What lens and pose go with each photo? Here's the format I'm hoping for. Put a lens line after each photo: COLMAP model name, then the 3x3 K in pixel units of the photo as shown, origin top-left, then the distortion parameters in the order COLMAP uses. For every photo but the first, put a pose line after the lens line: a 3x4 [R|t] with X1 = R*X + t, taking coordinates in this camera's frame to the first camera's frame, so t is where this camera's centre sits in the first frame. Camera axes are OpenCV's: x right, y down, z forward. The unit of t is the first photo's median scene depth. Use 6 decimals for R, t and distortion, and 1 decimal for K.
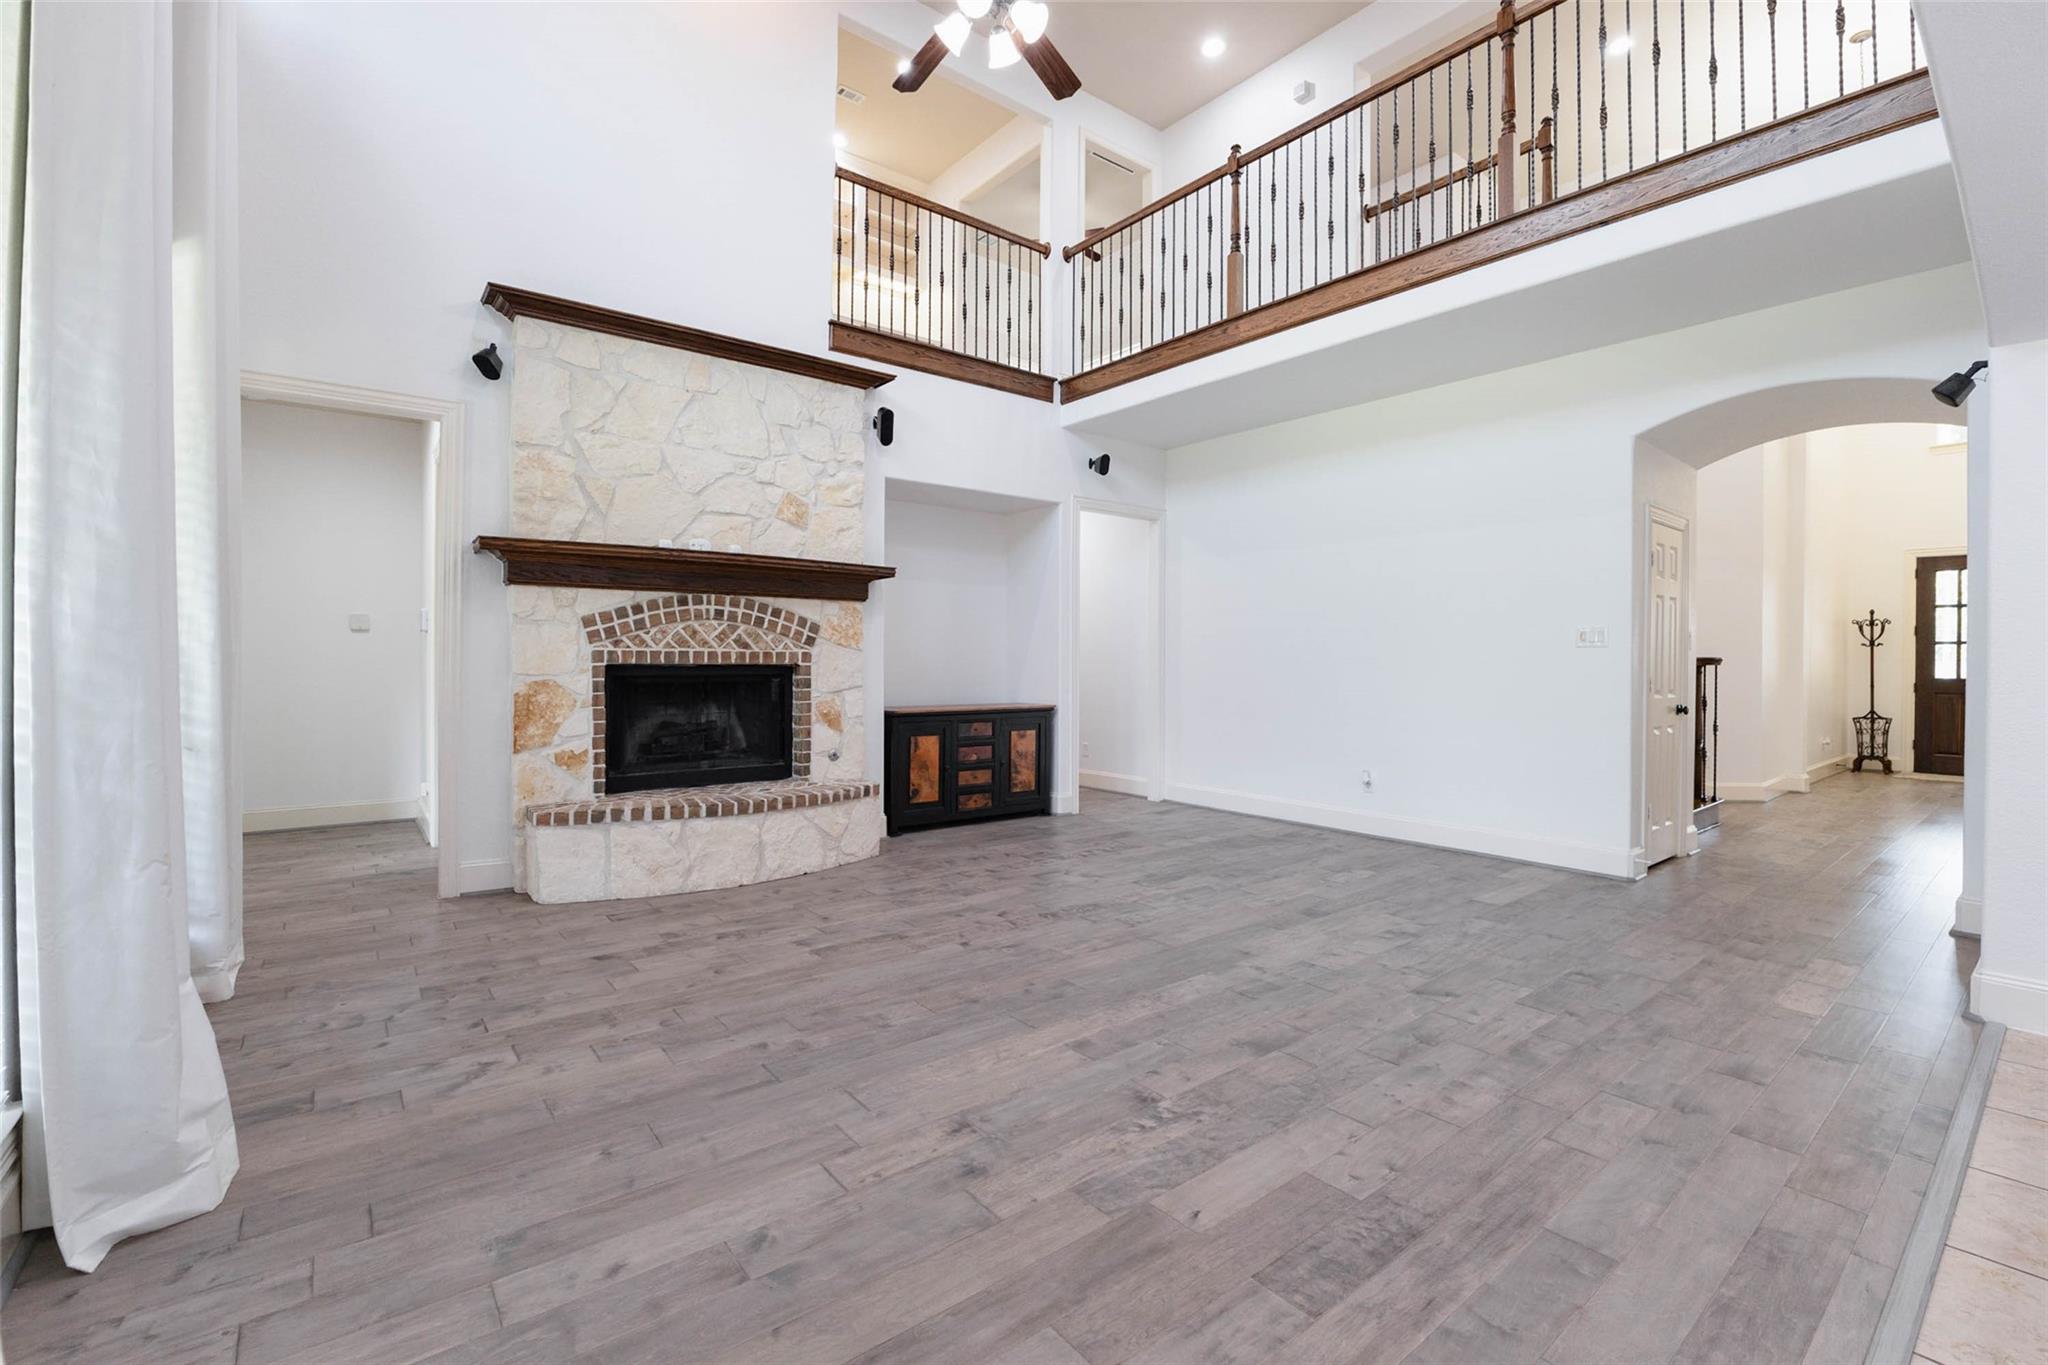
lens RADIAL K [[901.0, 0, 1020.8], [0, 901.0, 669.2], [0, 0, 1]] dist [-0.031036, 0.000870]
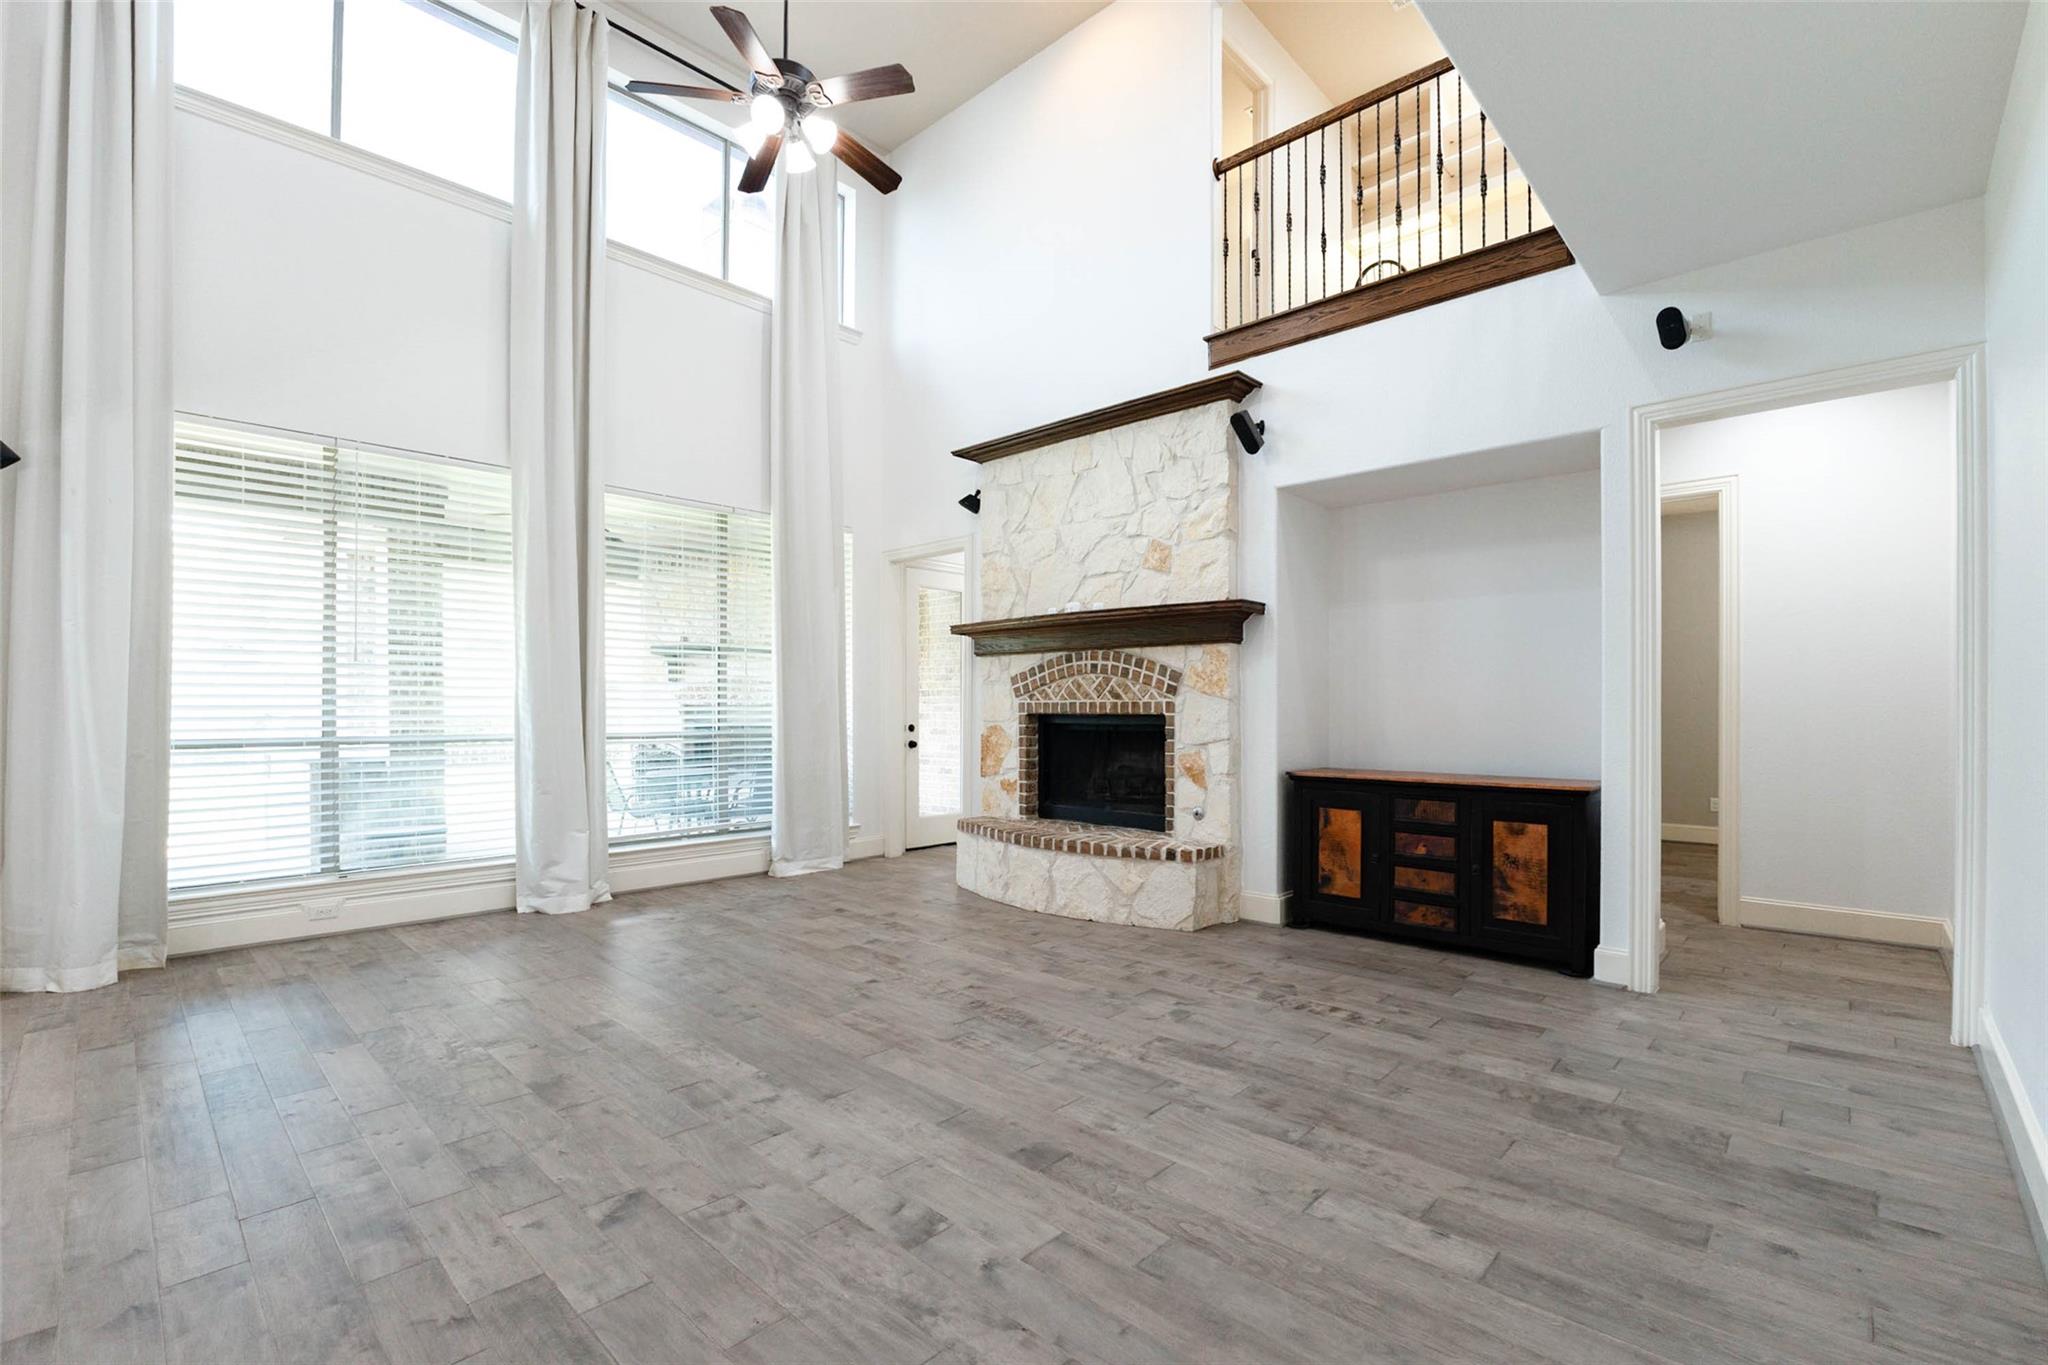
lens RADIAL K [[901.0, 0, 1026.4], [0, 901.0, 718.0], [0, 0, 1]] dist [-0.031036, 0.000870]
pose [[0.138815, 0.003000, -0.990314, 0.789648], [-0.010806, 0.999940, 0.001515, -0.001409], [0.990259, 0.010491, 0.138839, 0.822153]]
